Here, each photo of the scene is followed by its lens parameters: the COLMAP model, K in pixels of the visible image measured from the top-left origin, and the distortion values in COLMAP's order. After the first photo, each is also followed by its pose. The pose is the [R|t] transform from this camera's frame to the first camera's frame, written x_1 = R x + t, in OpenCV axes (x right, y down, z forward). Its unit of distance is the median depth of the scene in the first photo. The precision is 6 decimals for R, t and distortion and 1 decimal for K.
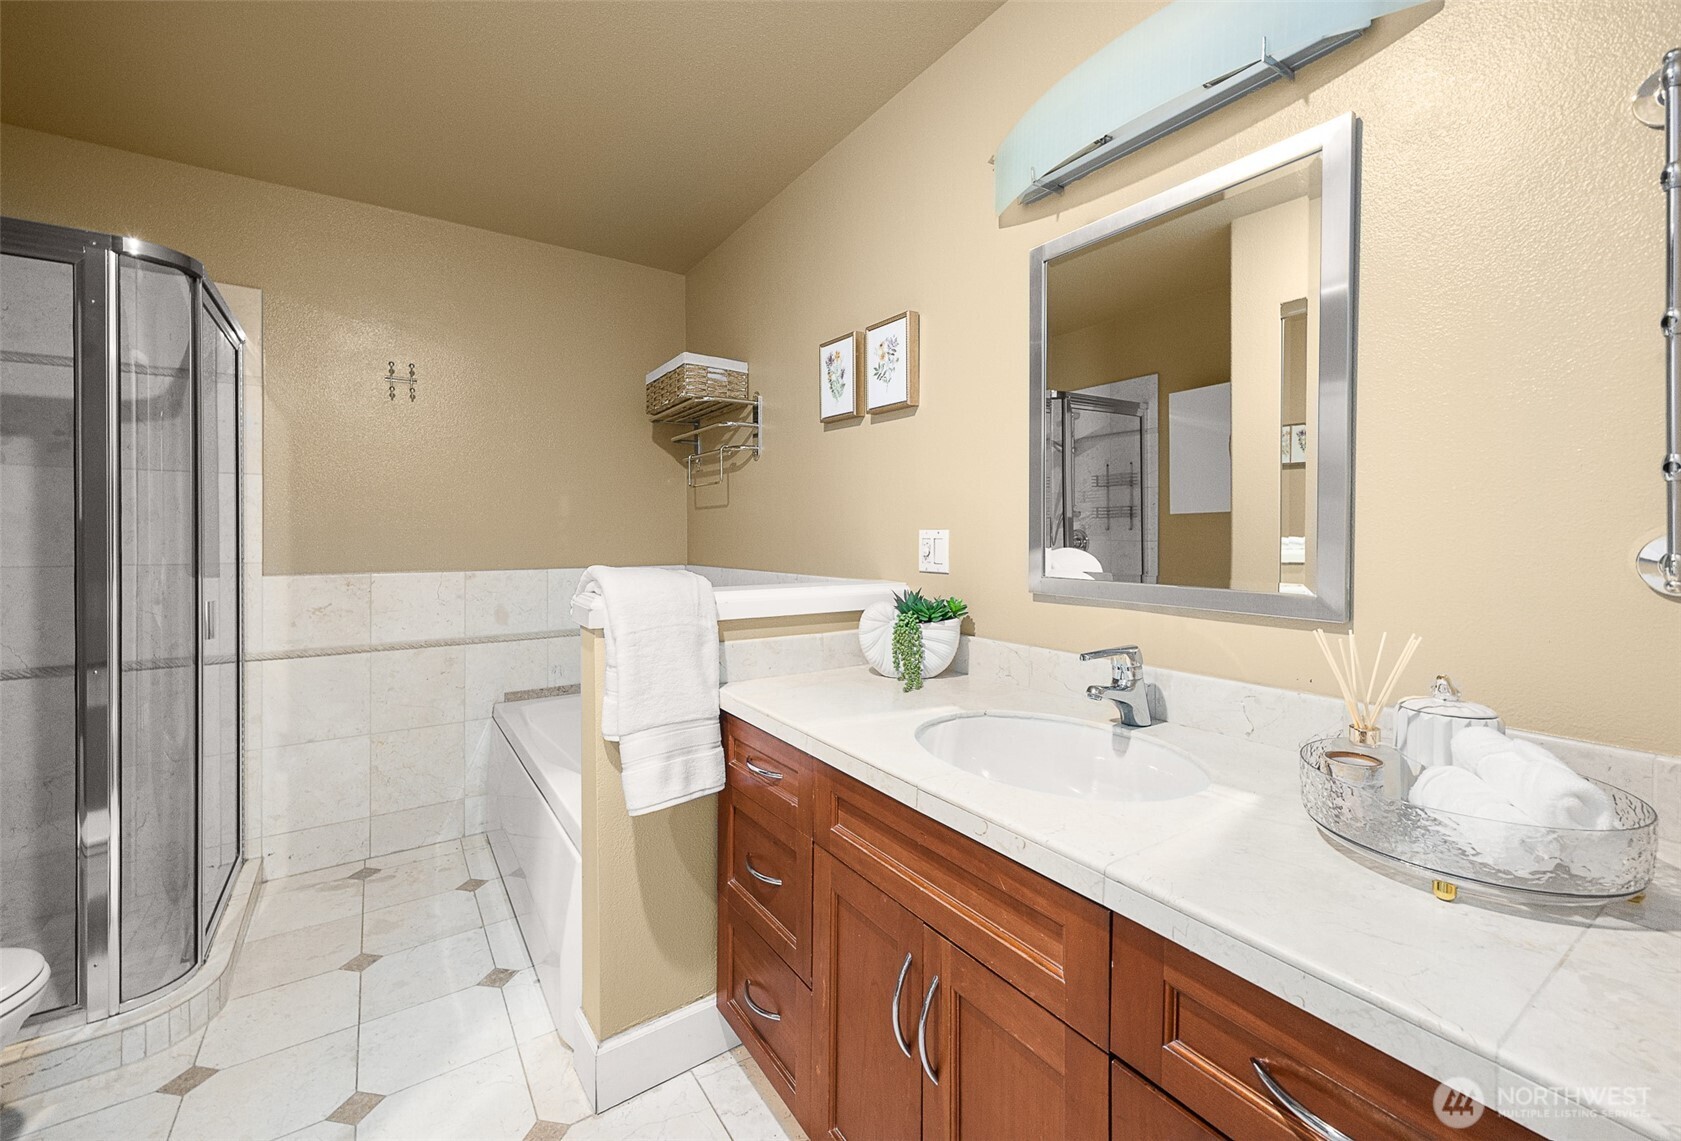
lens RADIAL K [[687.9, 0, 839.9], [0, 687.9, 545.6], [0, 0, 1]] dist [0.016464, -0.000917]
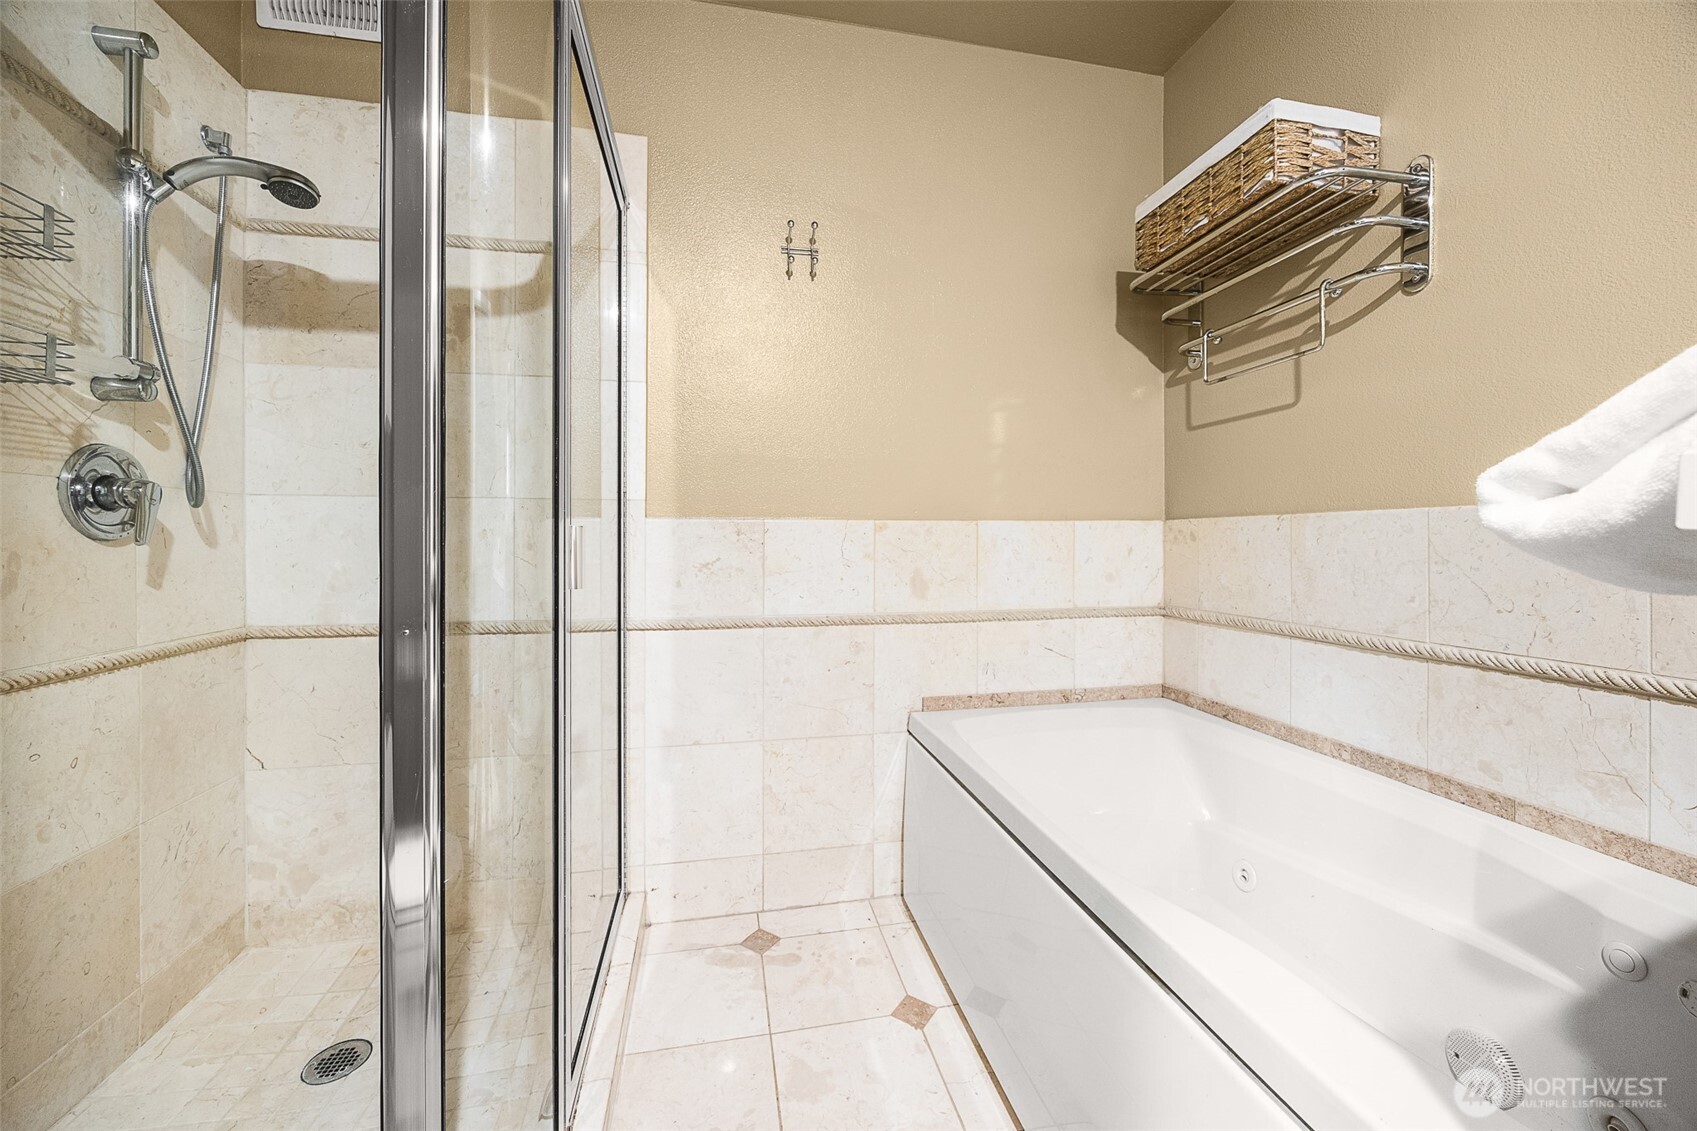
lens RADIAL K [[655.3, 0, 849.6], [0, 655.3, 547.3], [0, 0, 1]] dist [-0.001009, -0.001071]
pose [[0.923569, 0.005678, -0.383389, -0.347030], [-0.004605, 0.999982, 0.003717, 0.069652], [0.383404, -0.001667, 0.923579, 0.421378]]
